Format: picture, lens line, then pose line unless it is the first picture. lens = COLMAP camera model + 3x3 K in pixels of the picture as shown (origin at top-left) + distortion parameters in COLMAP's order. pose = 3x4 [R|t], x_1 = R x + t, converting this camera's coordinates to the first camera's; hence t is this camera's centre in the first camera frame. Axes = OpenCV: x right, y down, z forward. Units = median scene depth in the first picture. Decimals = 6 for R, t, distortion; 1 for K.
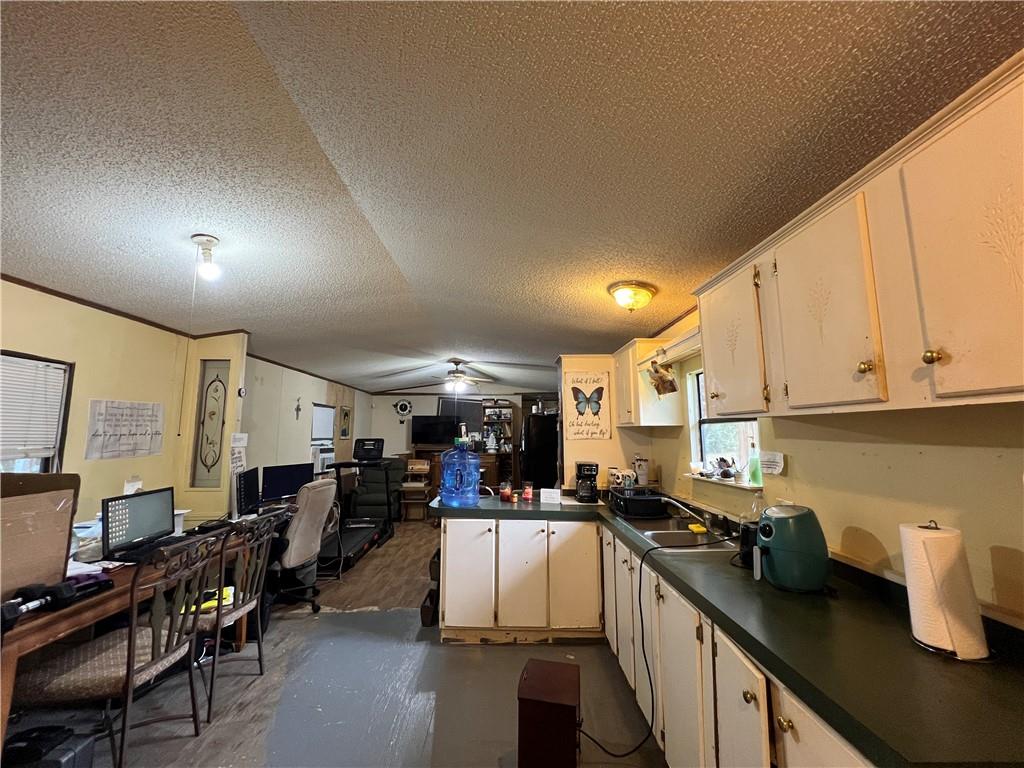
lens RADIAL K [[412.1, 0, 511.2], [0, 412.1, 380.8], [0, 0, 1]] dist [0.000941, 0.000251]
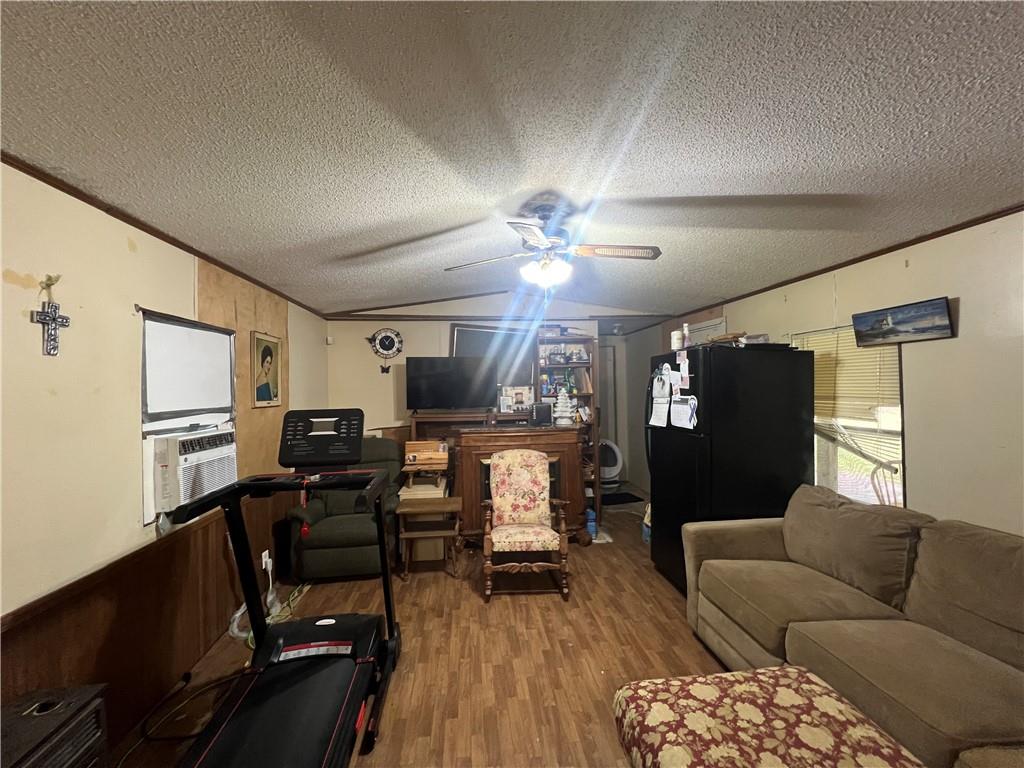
lens RADIAL K [[412.1, 0, 511.2], [0, 412.1, 380.8], [0, 0, 1]] dist [0.000941, 0.000251]
pose [[0.995623, -0.012706, 0.092591, -0.166384], [0.001718, 0.993036, 0.117801, 0.056183], [-0.093443, -0.117126, 0.988711, 0.492838]]
